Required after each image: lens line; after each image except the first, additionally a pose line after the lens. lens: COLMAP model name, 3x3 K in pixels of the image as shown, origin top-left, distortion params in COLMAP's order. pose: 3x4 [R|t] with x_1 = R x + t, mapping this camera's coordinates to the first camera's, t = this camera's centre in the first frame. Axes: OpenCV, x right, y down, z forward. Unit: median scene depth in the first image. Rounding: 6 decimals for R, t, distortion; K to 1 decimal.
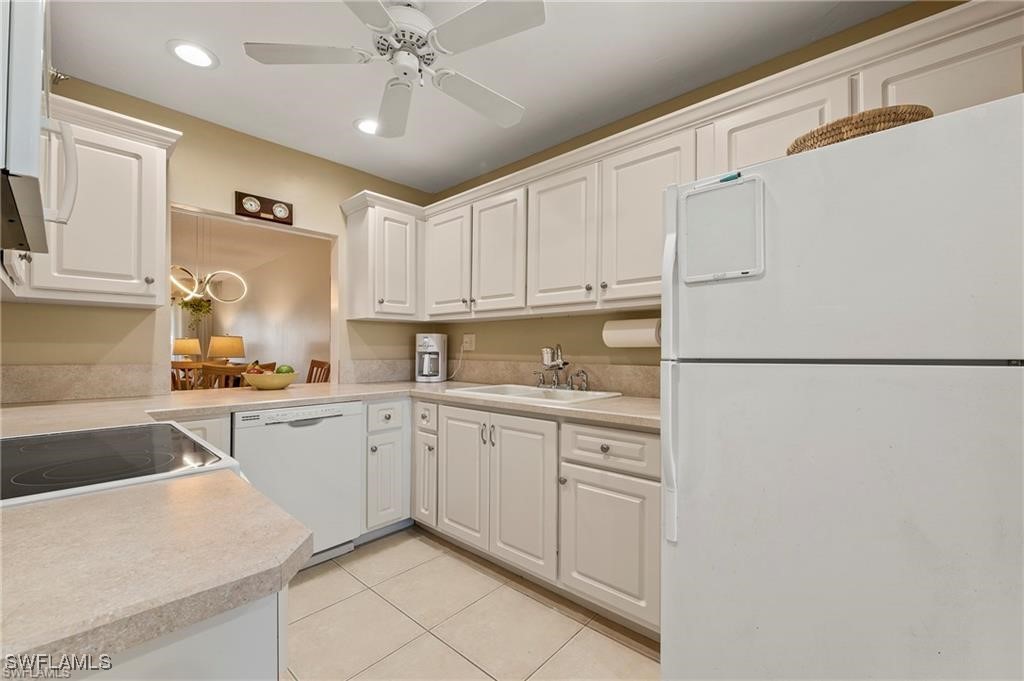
lens RADIAL K [[419.0, 0, 517.9], [0, 419.0, 349.5], [0, 0, 1]] dist [-0.004470, -0.001531]
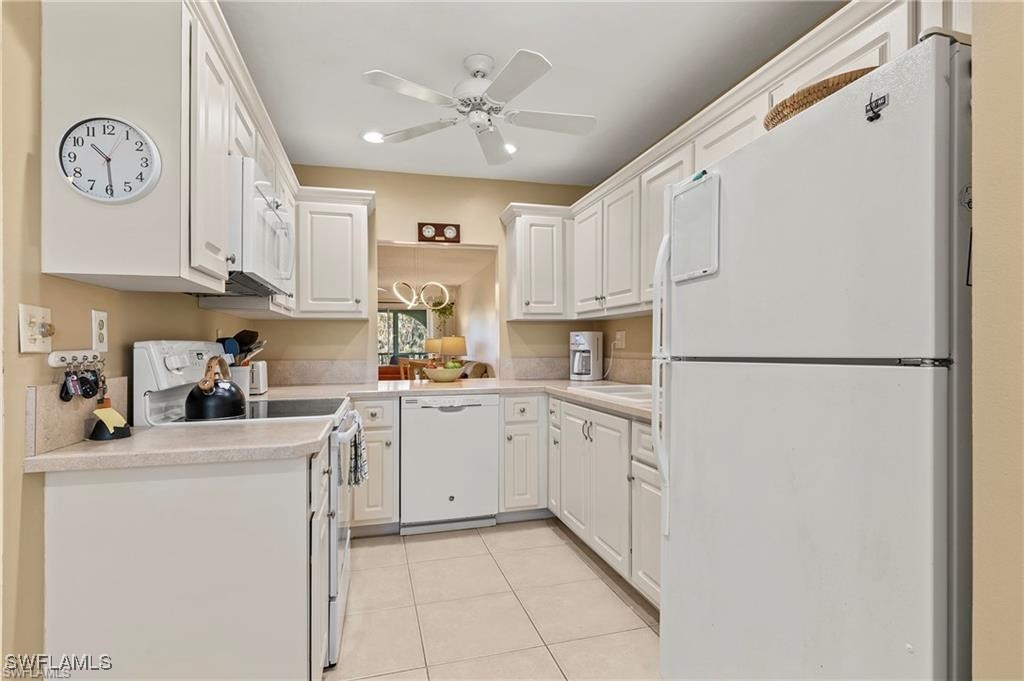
lens RADIAL K [[520.4, 0, 510.7], [0, 520.4, 344.6], [0, 0, 1]] dist [0.001555, 0.000009]
pose [[0.833595, -0.010329, -0.552279, 0.427486], [0.008958, 0.999946, -0.005181, -0.002680], [0.552303, -0.000629, 0.833643, -0.152891]]
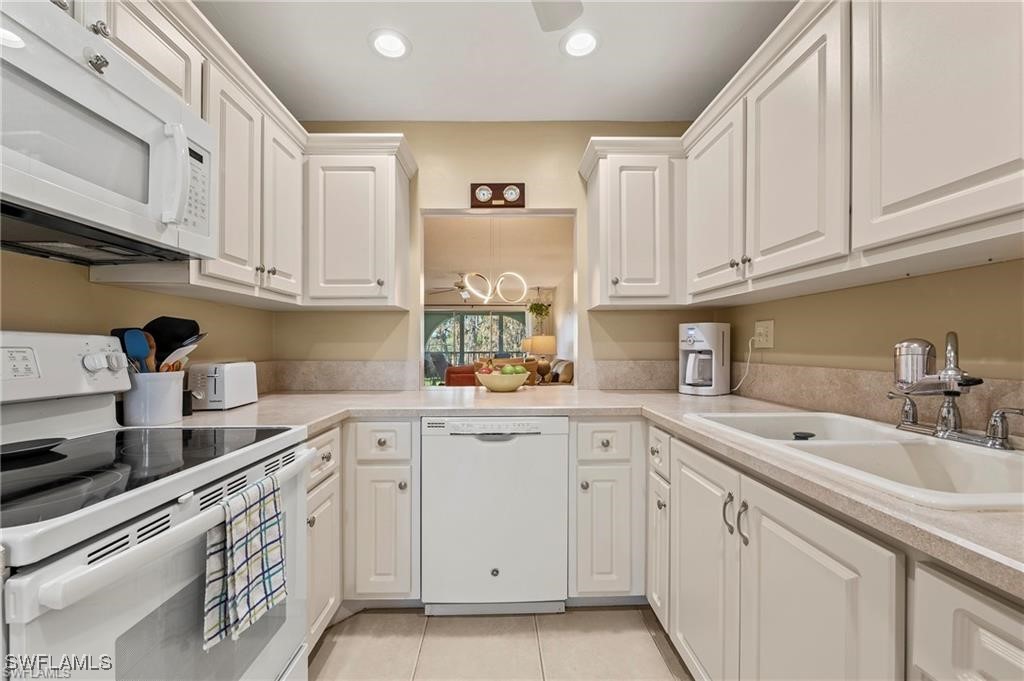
lens RADIAL K [[419.0, 0, 514.9], [0, 419.0, 345.1], [0, 0, 1]] dist [-0.004470, -0.001531]
pose [[0.690080, -0.007771, -0.723692, 0.096119], [0.005084, 0.999970, -0.005890, 0.000660], [0.723716, 0.000385, 0.690098, 0.417937]]
